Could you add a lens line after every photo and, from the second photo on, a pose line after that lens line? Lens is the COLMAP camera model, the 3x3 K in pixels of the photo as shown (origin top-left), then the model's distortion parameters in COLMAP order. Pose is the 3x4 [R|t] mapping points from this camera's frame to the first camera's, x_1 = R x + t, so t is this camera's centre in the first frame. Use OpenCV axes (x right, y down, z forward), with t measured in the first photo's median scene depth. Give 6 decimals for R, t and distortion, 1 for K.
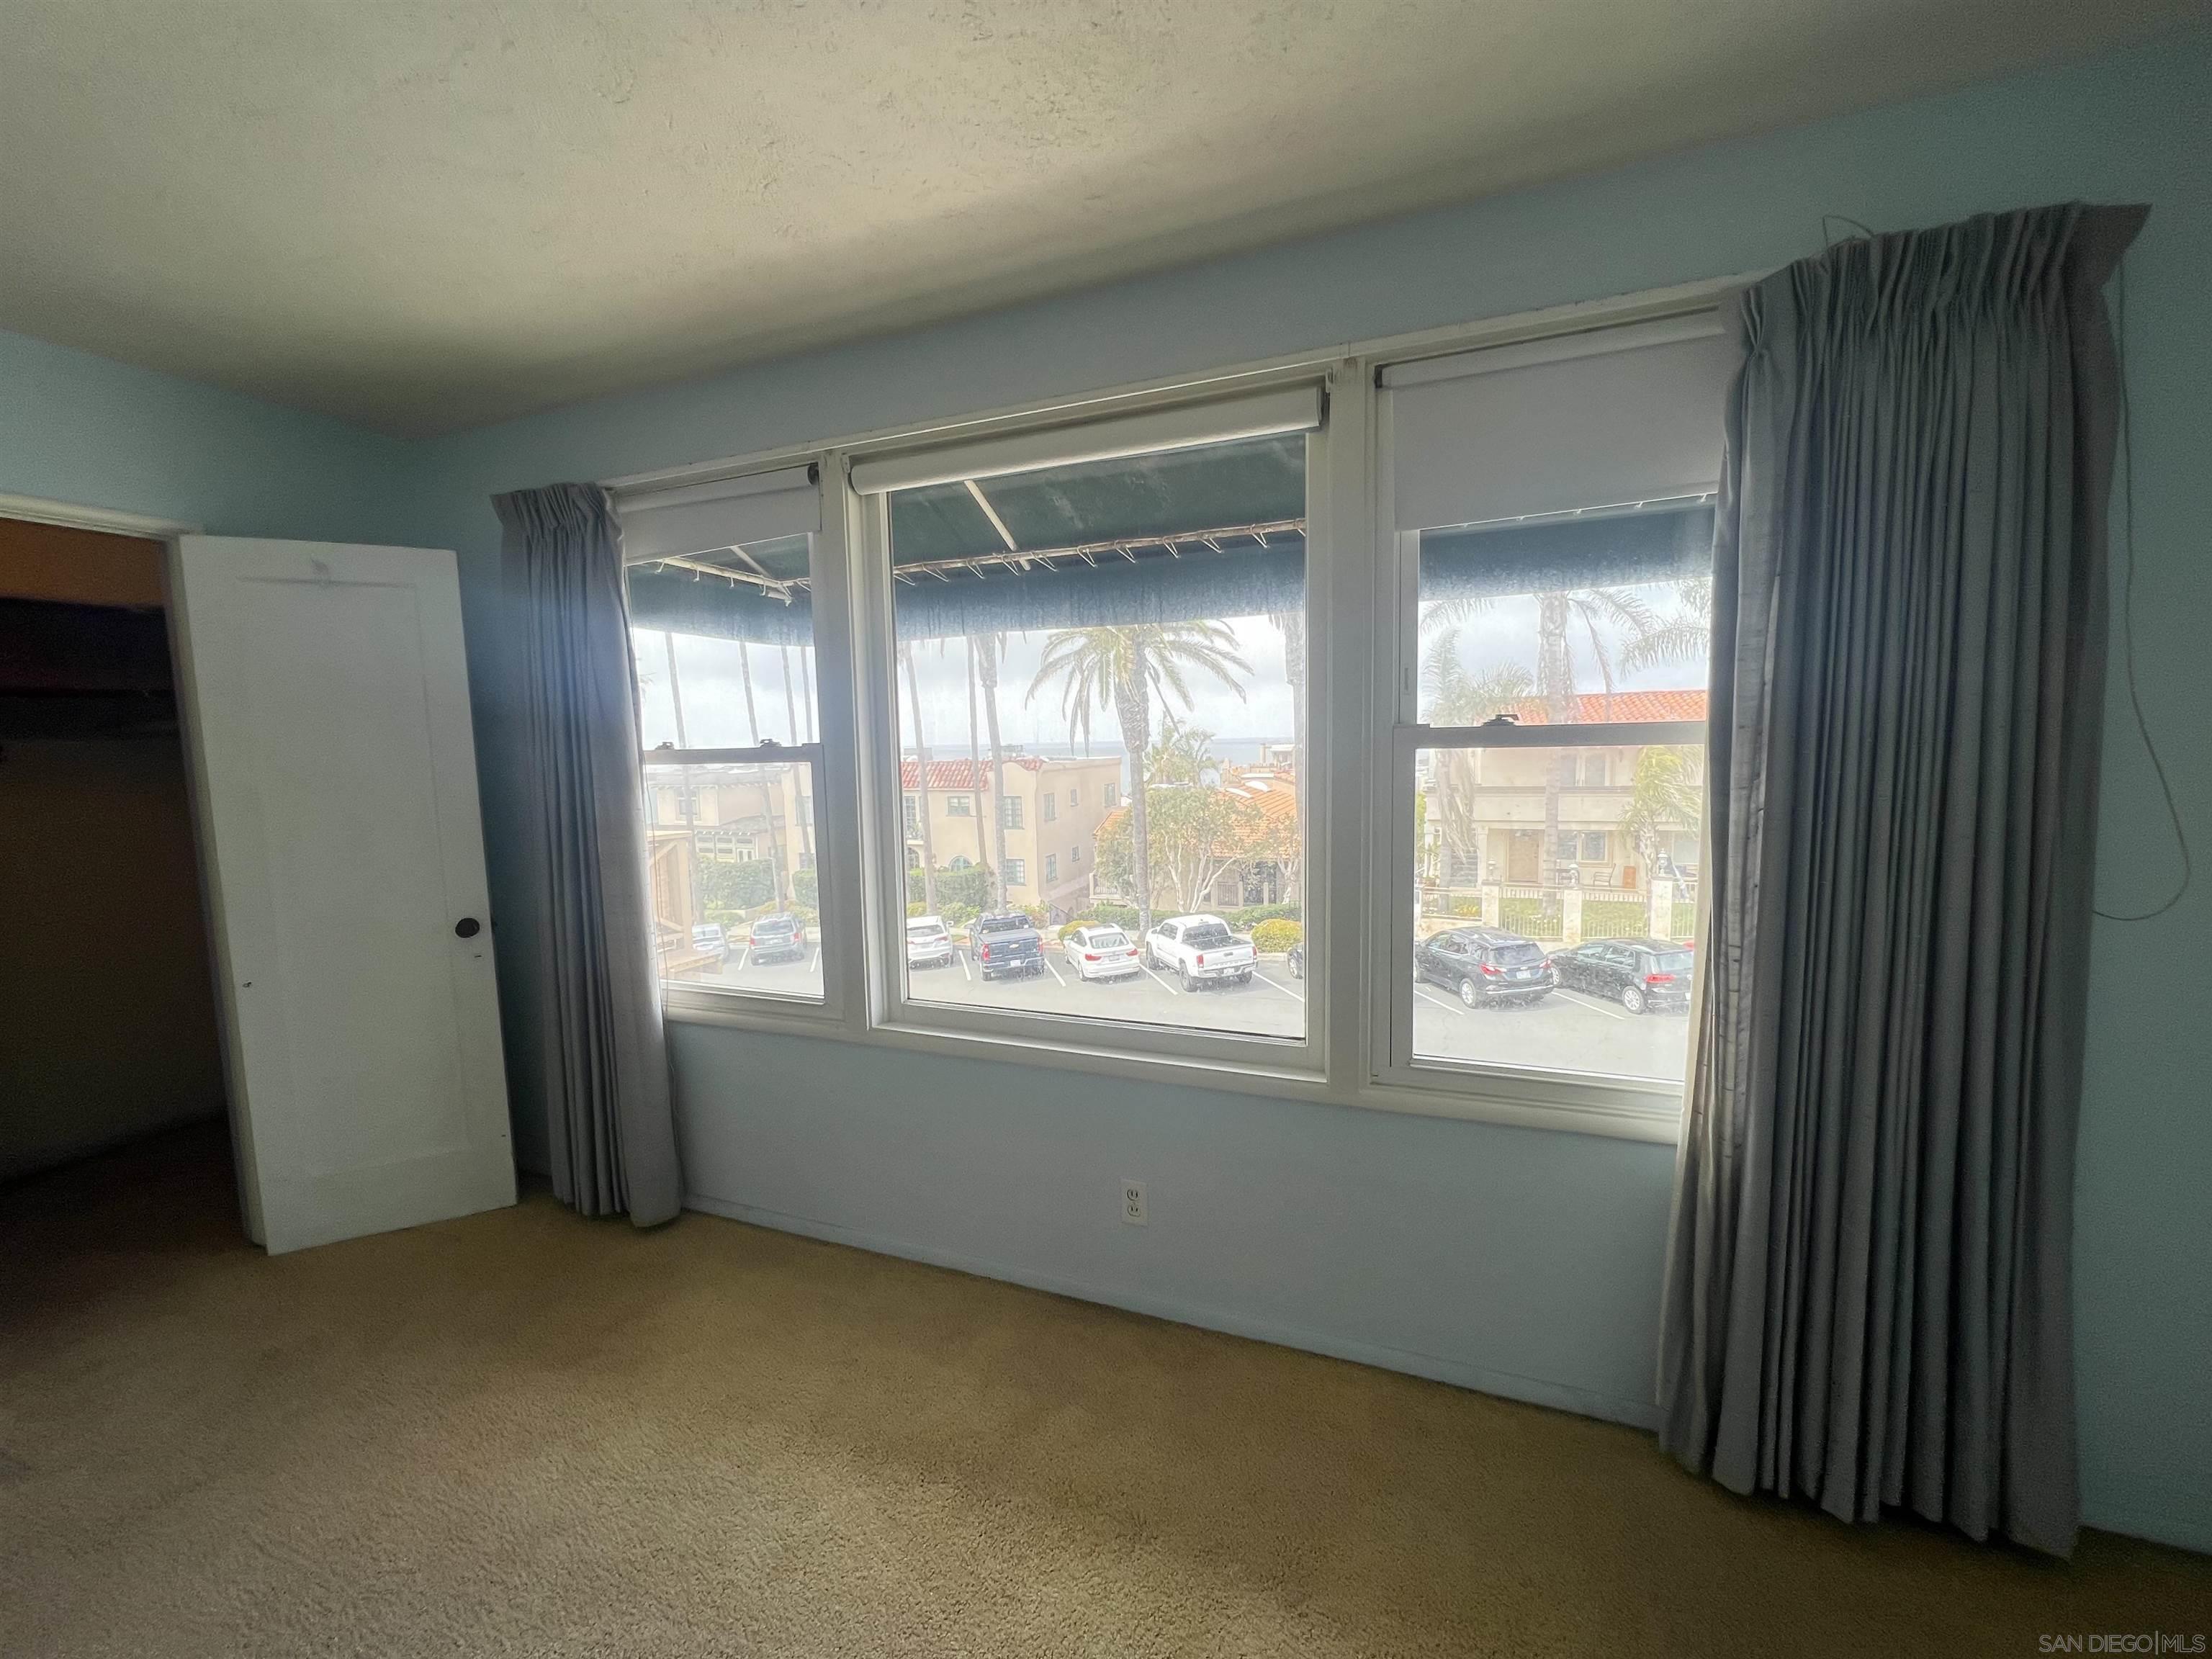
lens RADIAL K [[887.4, 0, 1106.0], [0, 887.4, 829.5], [0, 0, 1]] dist [-0.000034, -0.000143]
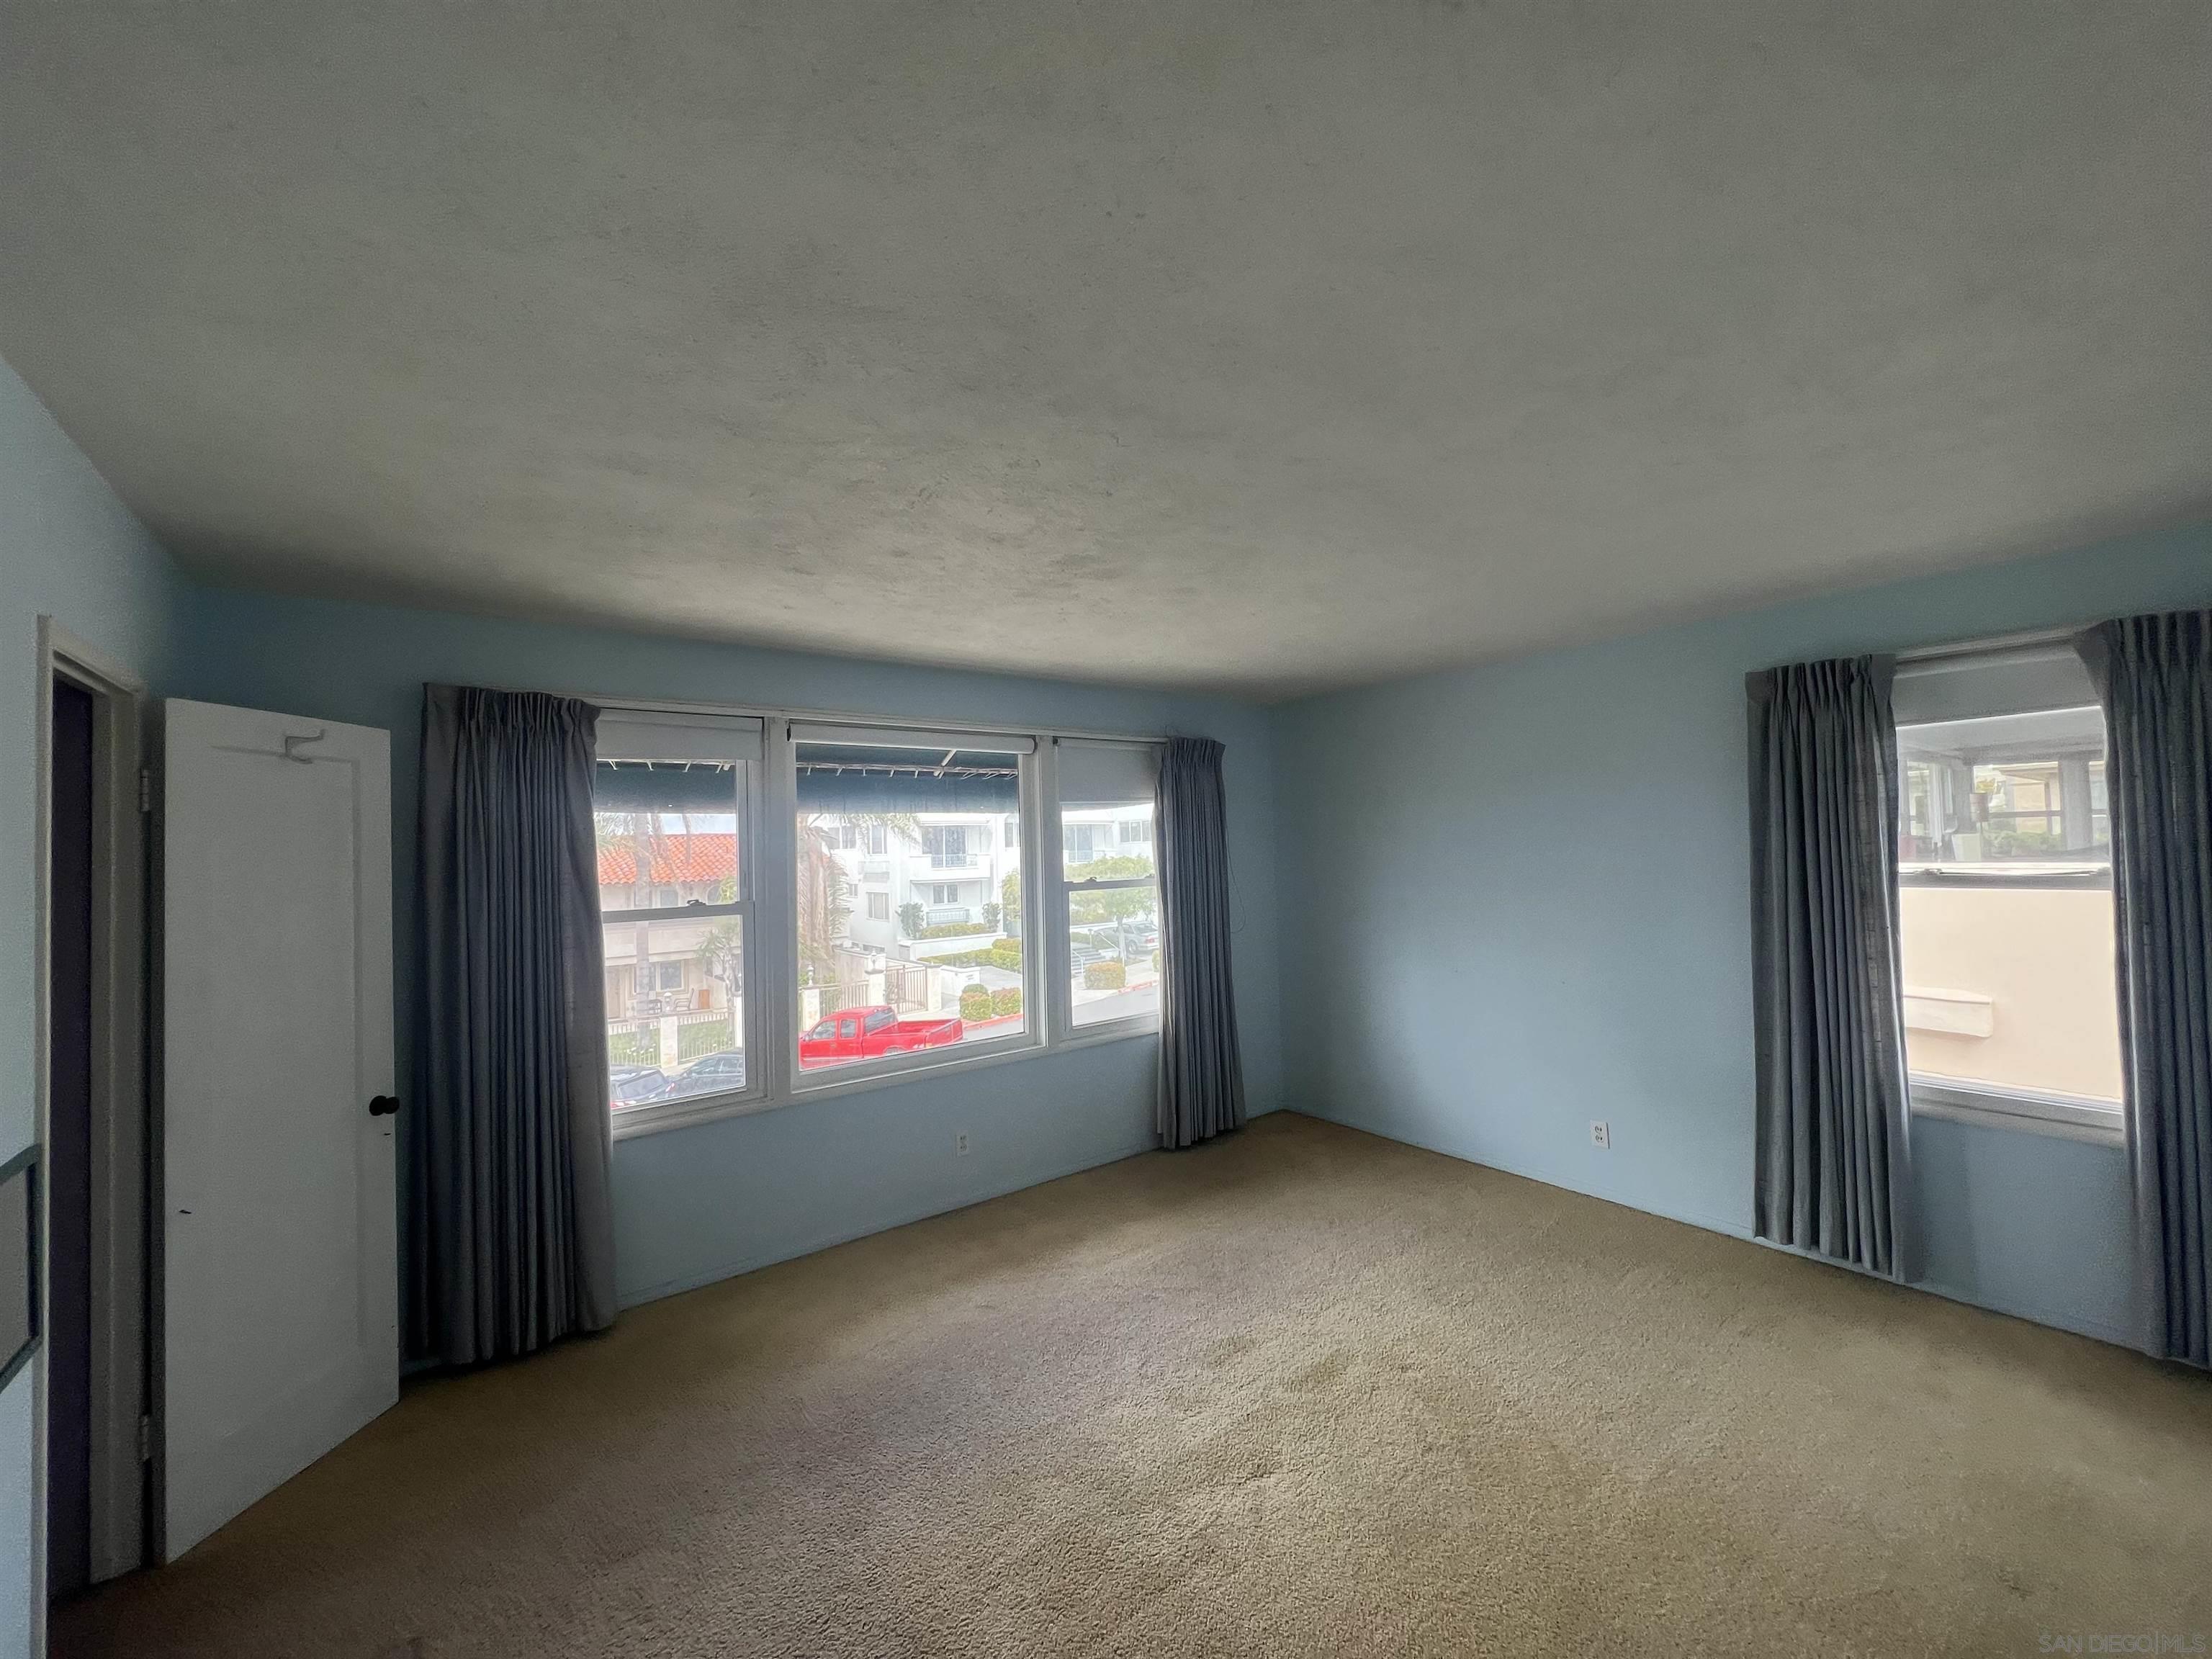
lens RADIAL K [[887.4, 0, 1106.0], [0, 887.4, 829.5], [0, 0, 1]] dist [-0.000034, -0.000143]
pose [[0.514240, 0.028070, 0.857187, -1.306793], [0.102401, 0.990305, -0.093862, -0.017814], [-0.851511, 0.136045, 0.506380, -0.249388]]
